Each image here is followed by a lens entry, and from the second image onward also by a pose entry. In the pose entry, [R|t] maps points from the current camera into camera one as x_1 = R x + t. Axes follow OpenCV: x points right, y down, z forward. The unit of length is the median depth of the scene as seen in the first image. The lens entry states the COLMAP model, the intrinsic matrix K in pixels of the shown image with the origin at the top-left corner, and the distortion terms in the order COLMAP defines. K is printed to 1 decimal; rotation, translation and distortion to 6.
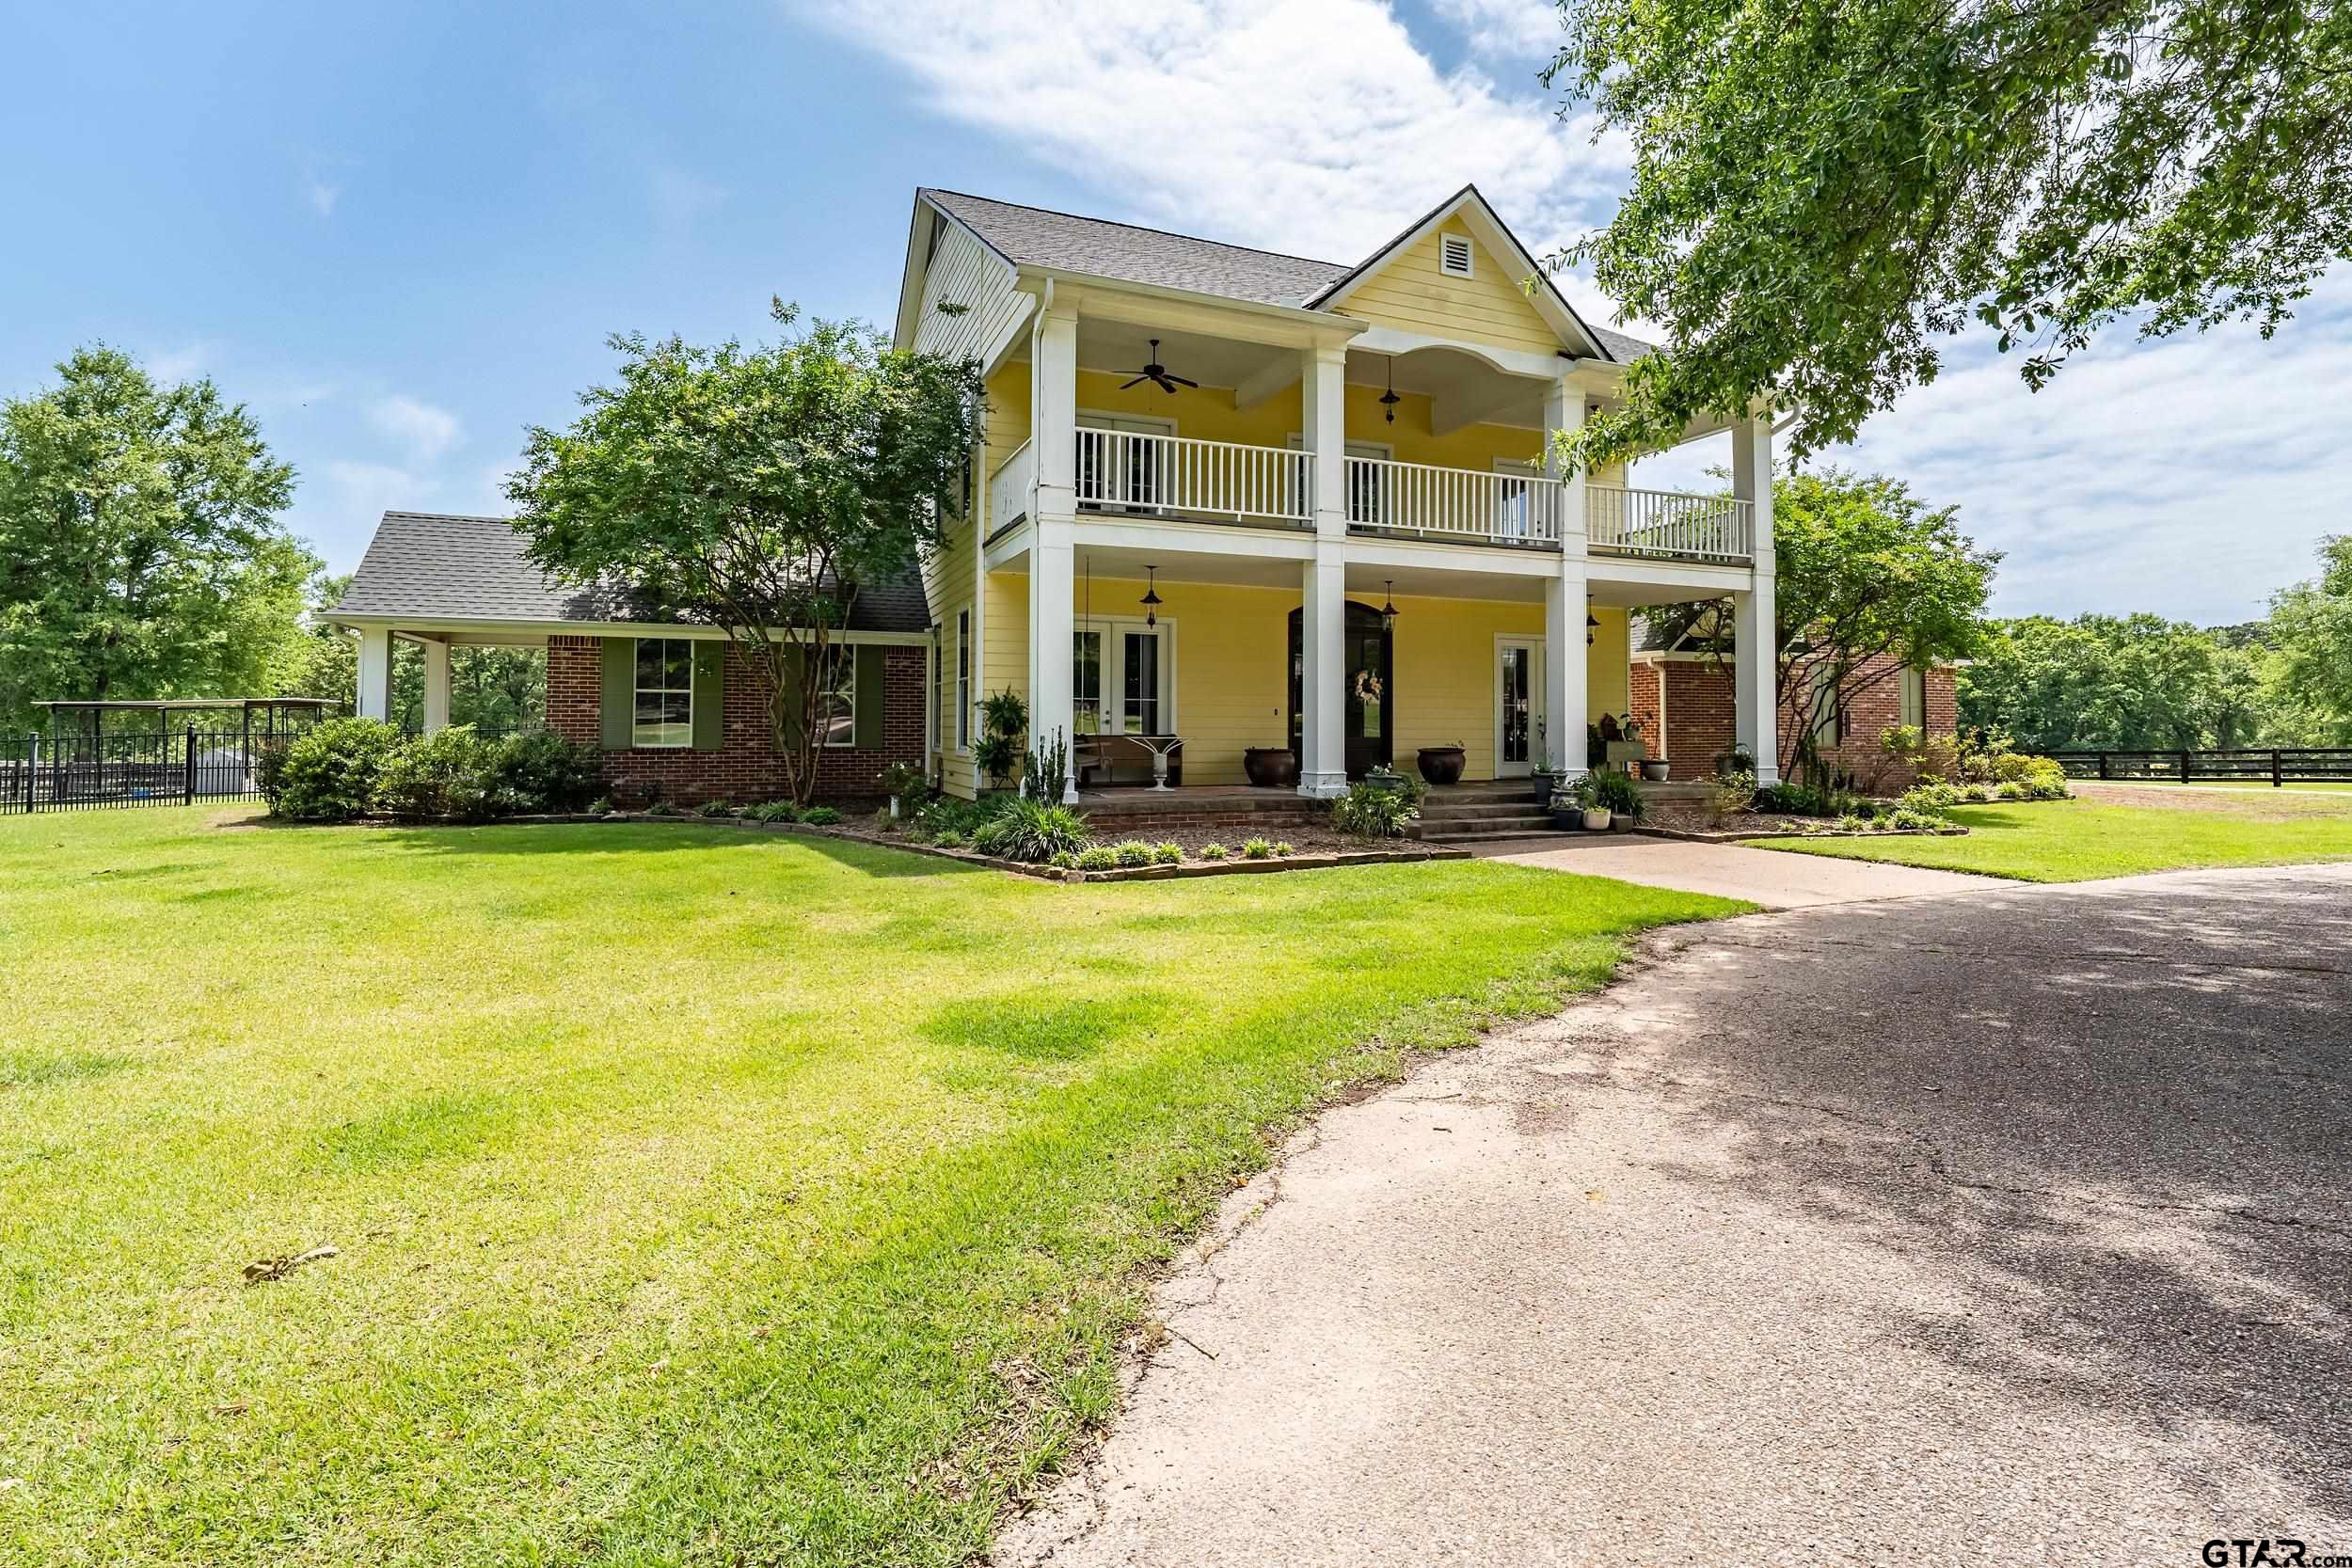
lens RADIAL K [[1111.5, 0, 1190.5], [0, 1111.5, 706.8], [0, 0, 1]] dist [-0.001145, -0.000260]
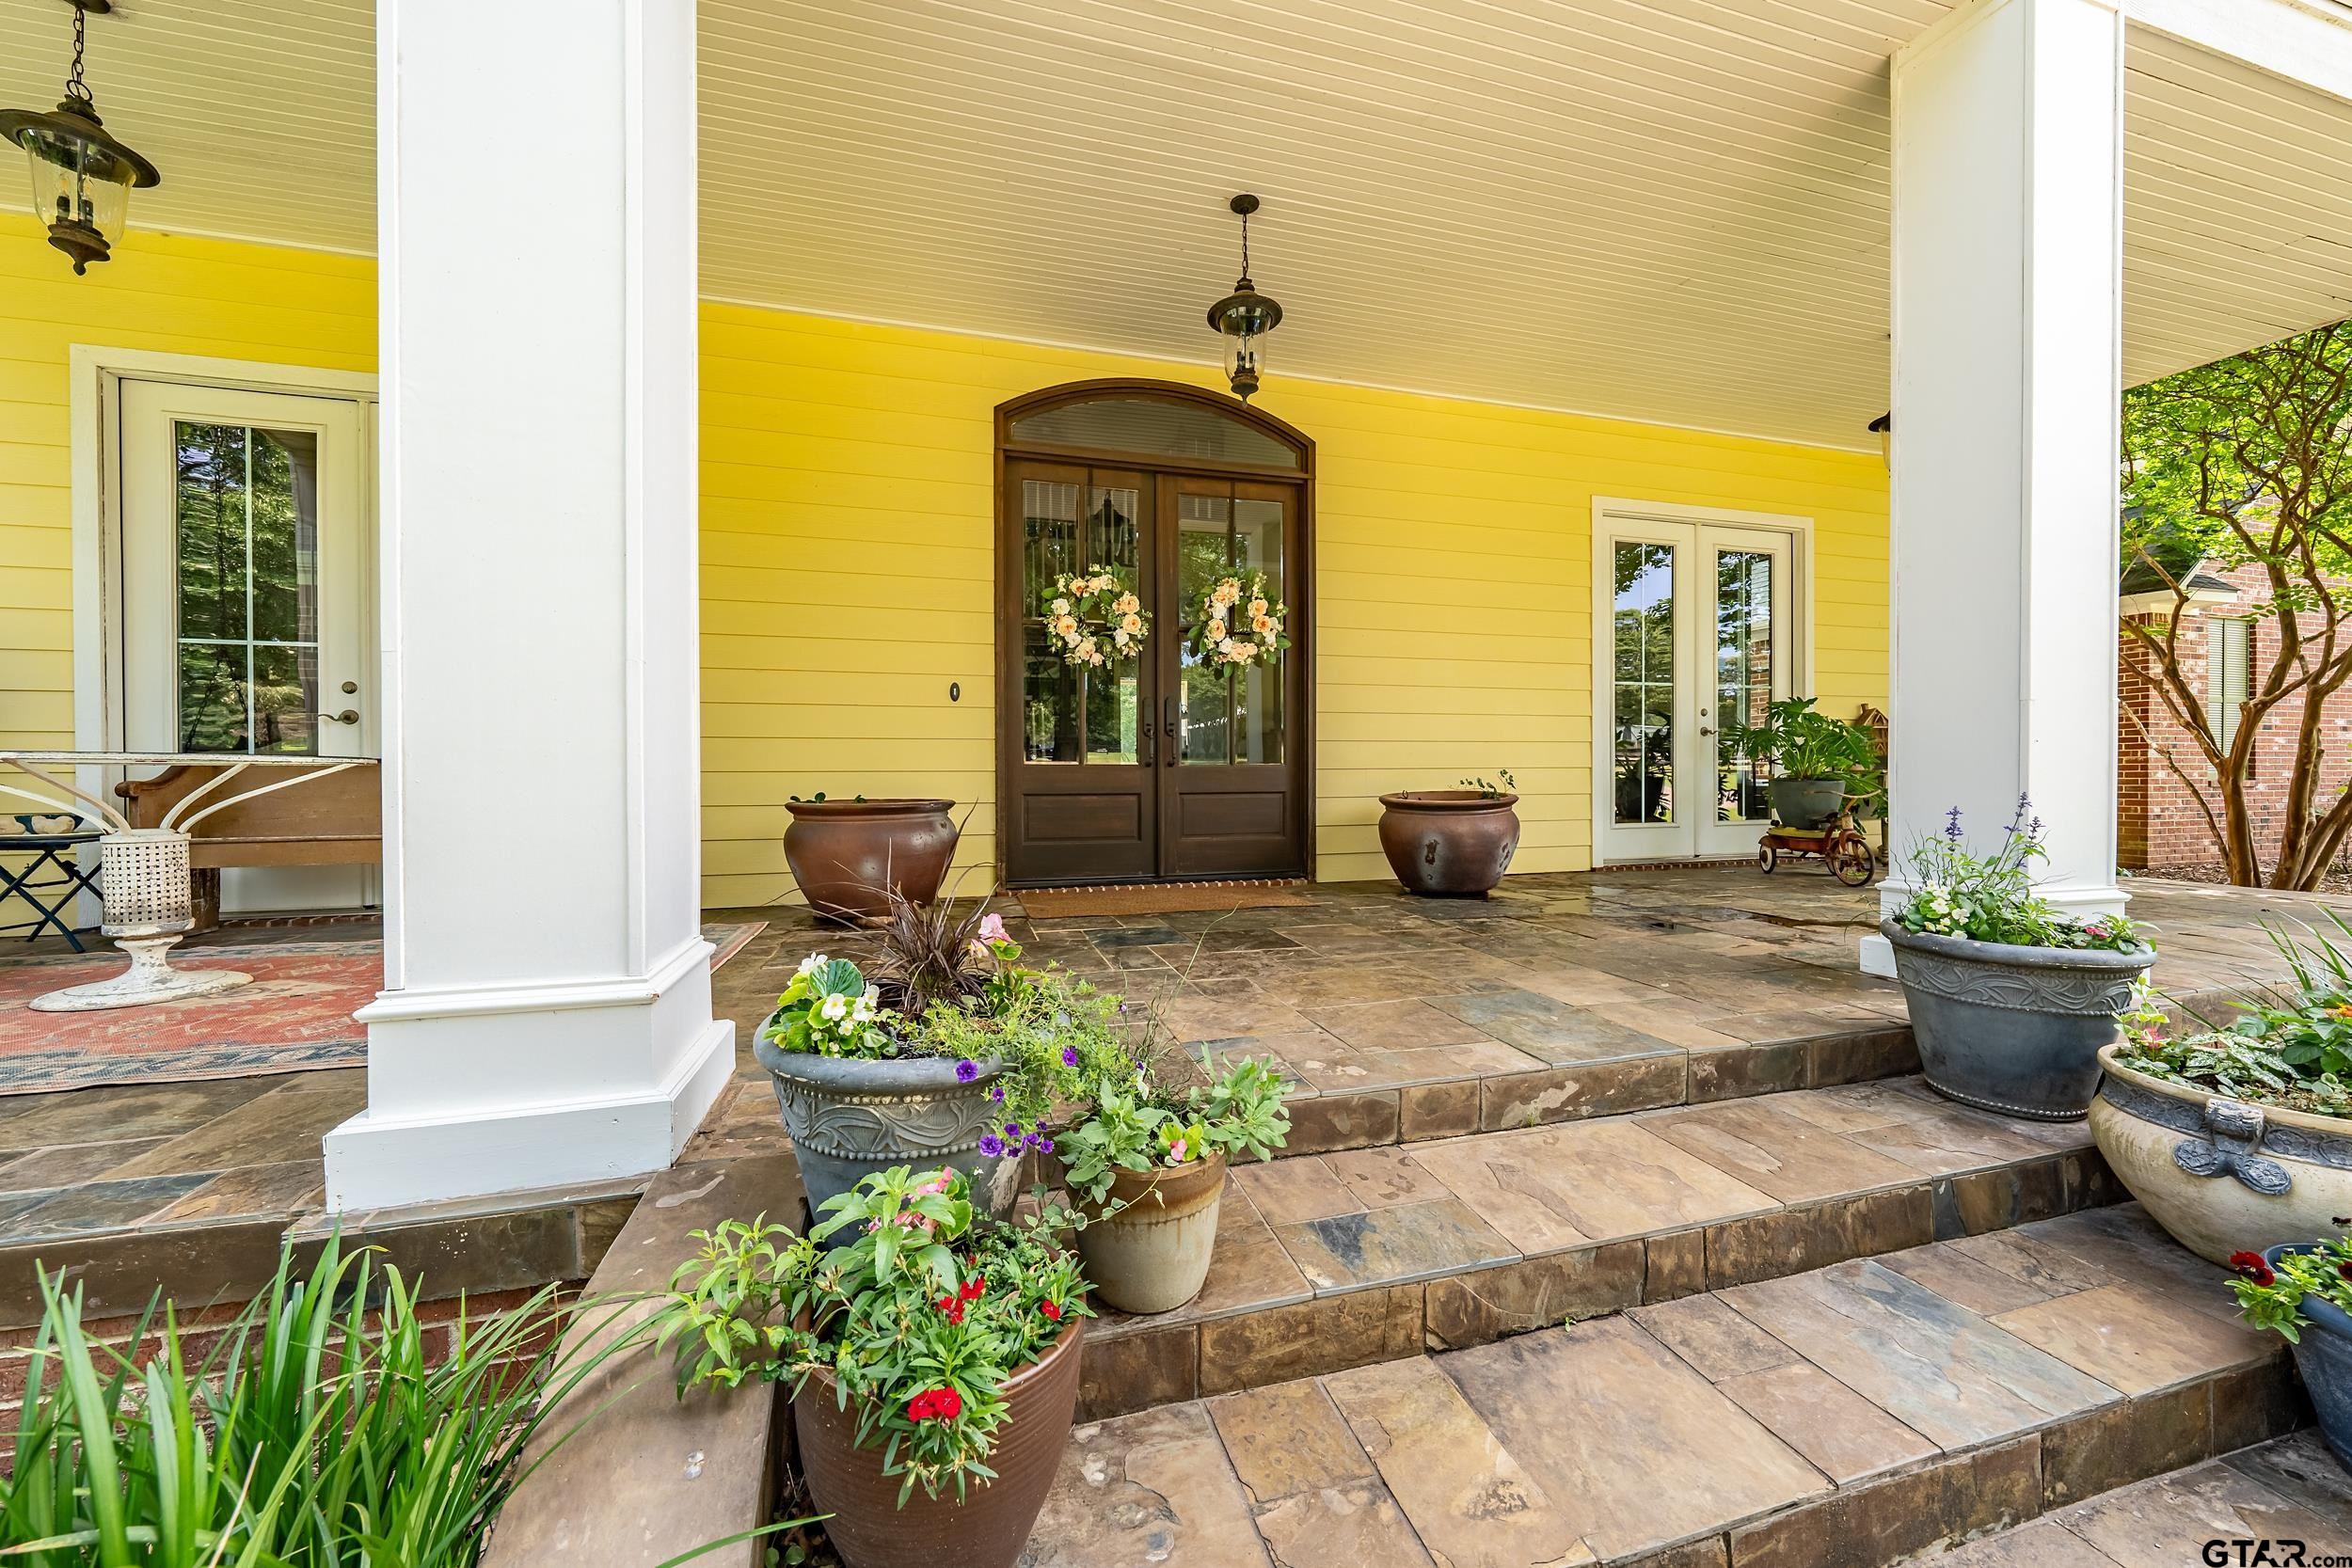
lens RADIAL K [[886.2, 0, 1176.0], [0, 886.2, 784.0], [0, 0, 1]] dist [-0.000147, -0.000017]
pose [[0.993608, -0.007469, -0.112637, 0.202203], [0.010958, 0.999478, 0.030389, 0.029711], [0.112352, -0.031429, 0.993171, 0.837009]]
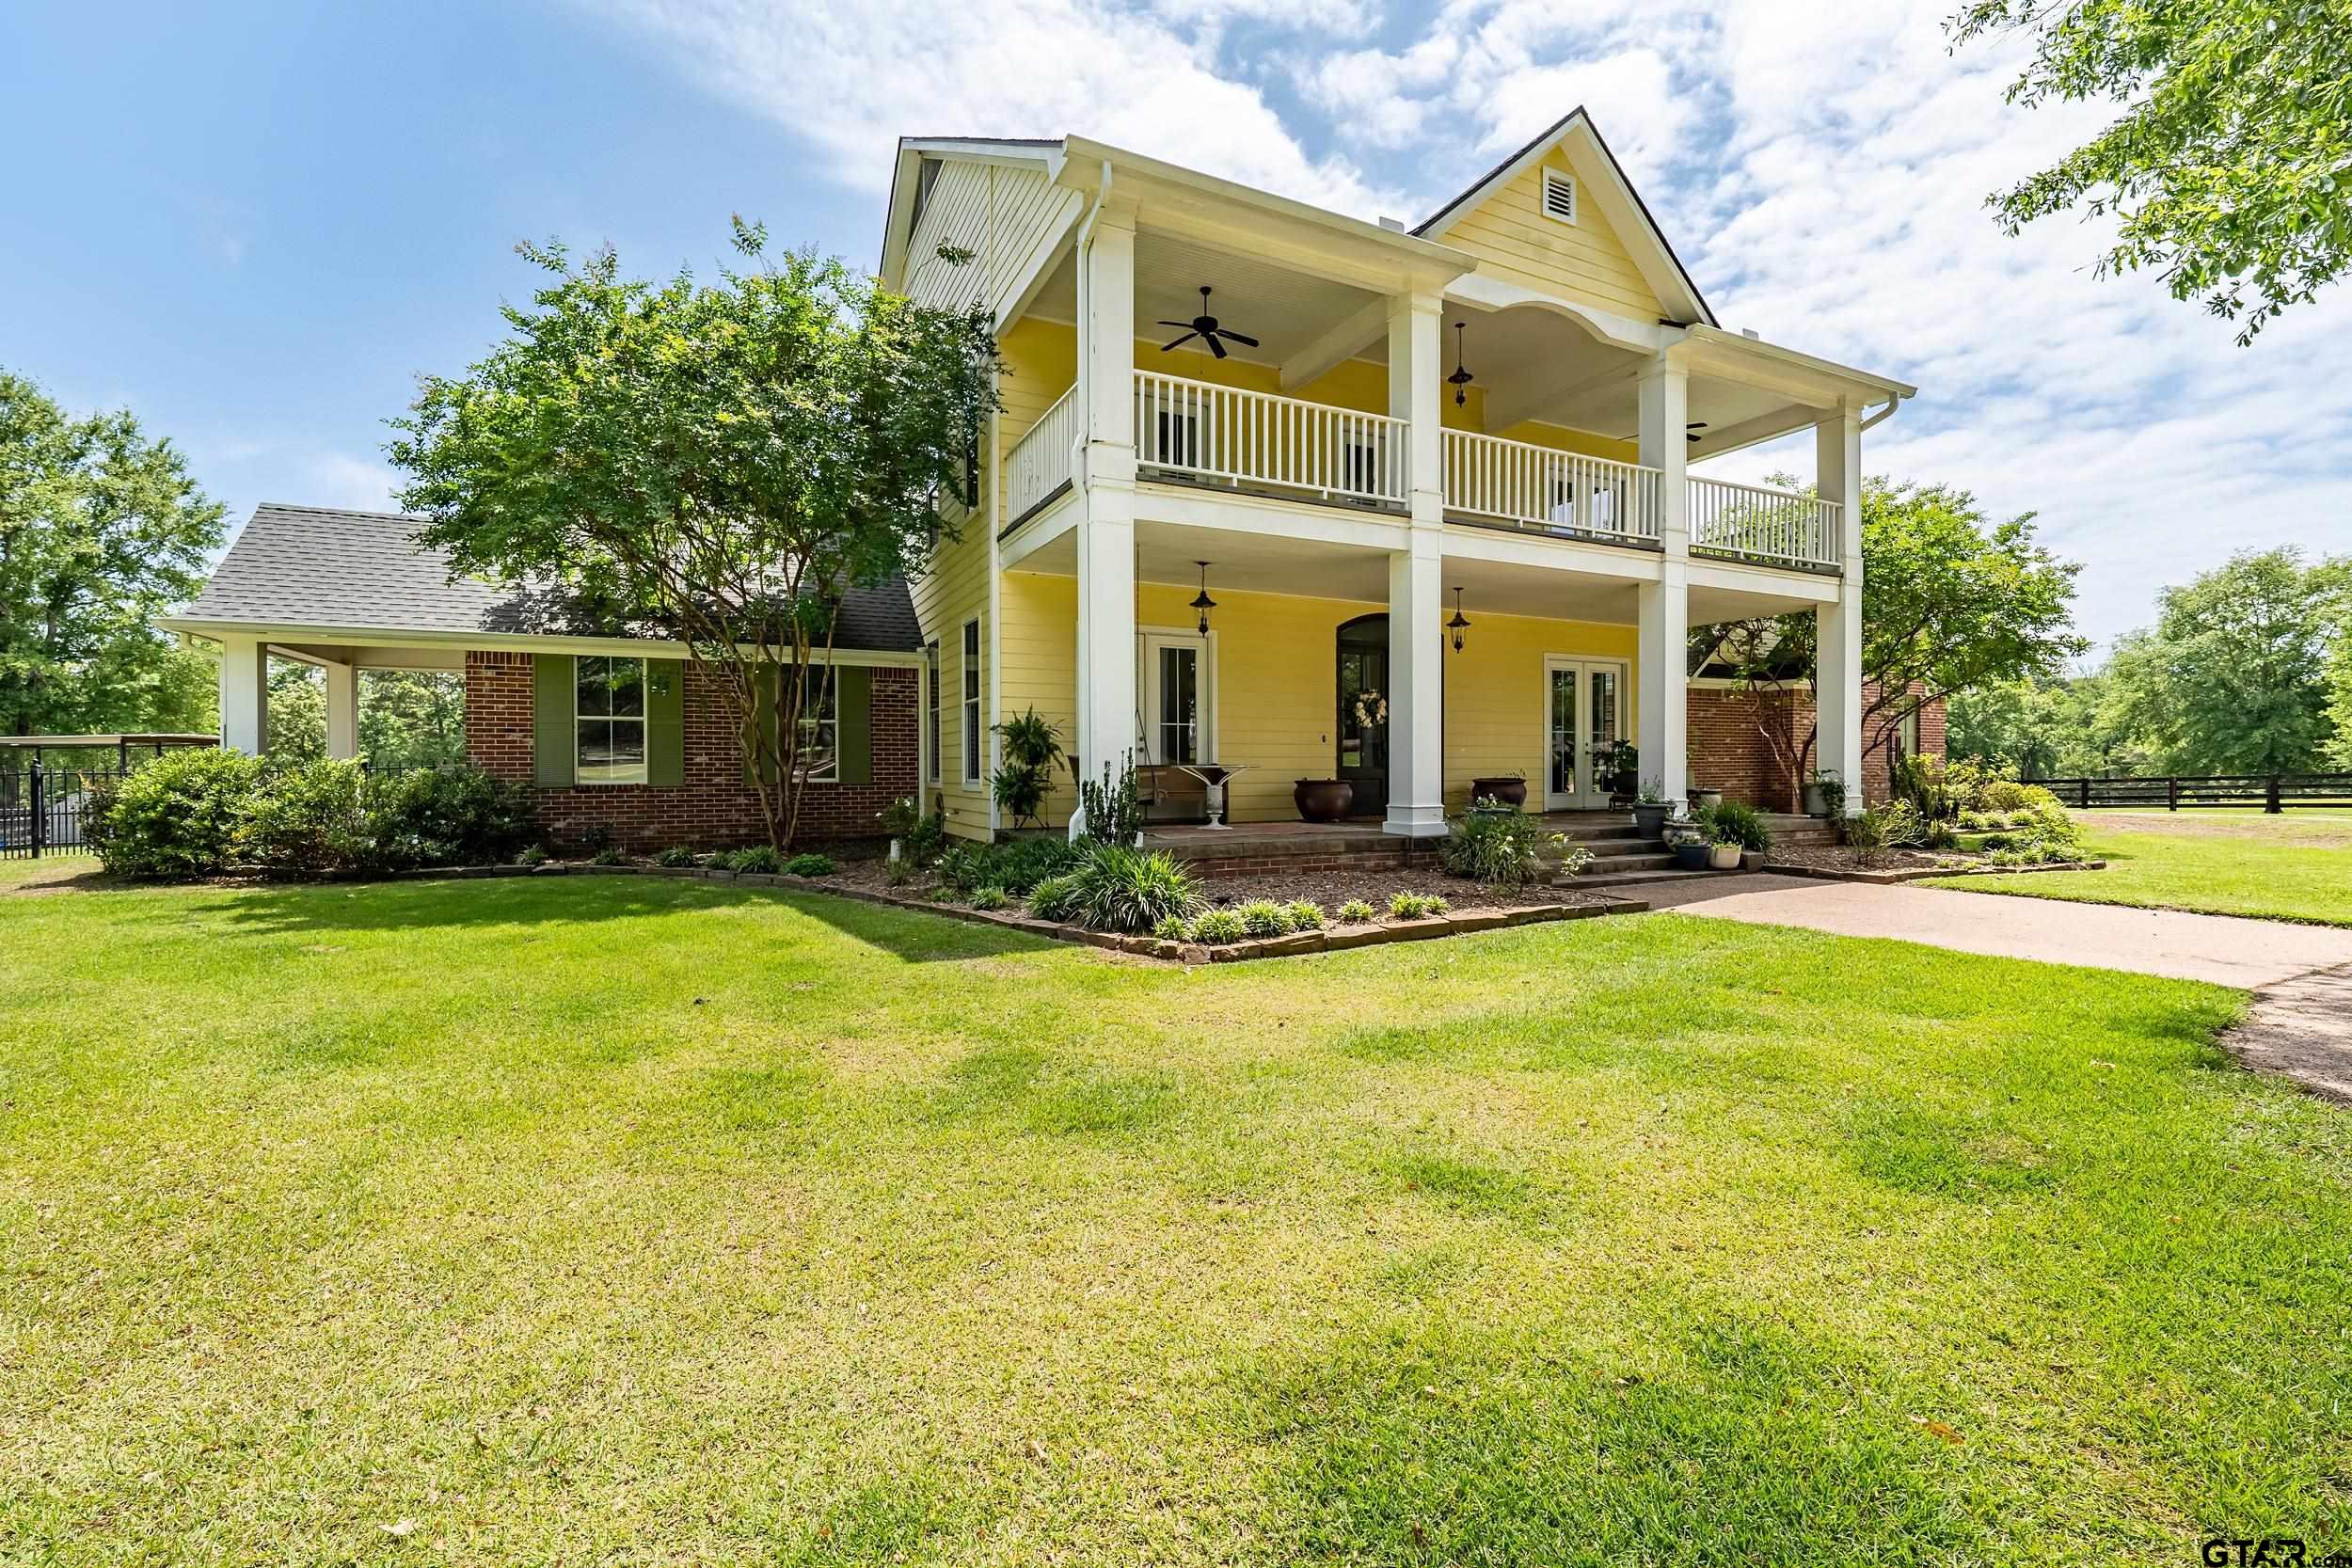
lens RADIAL K [[989.0, 0, 1176.0], [0, 989.0, 784.0], [0, 0, 1]] dist [-0.000855, -0.000011]
pose [[0.998177, -0.008407, 0.059760, -0.100811], [0.006380, 0.999401, 0.034022, 0.015155], [-0.060010, -0.033579, 0.997633, 0.248262]]
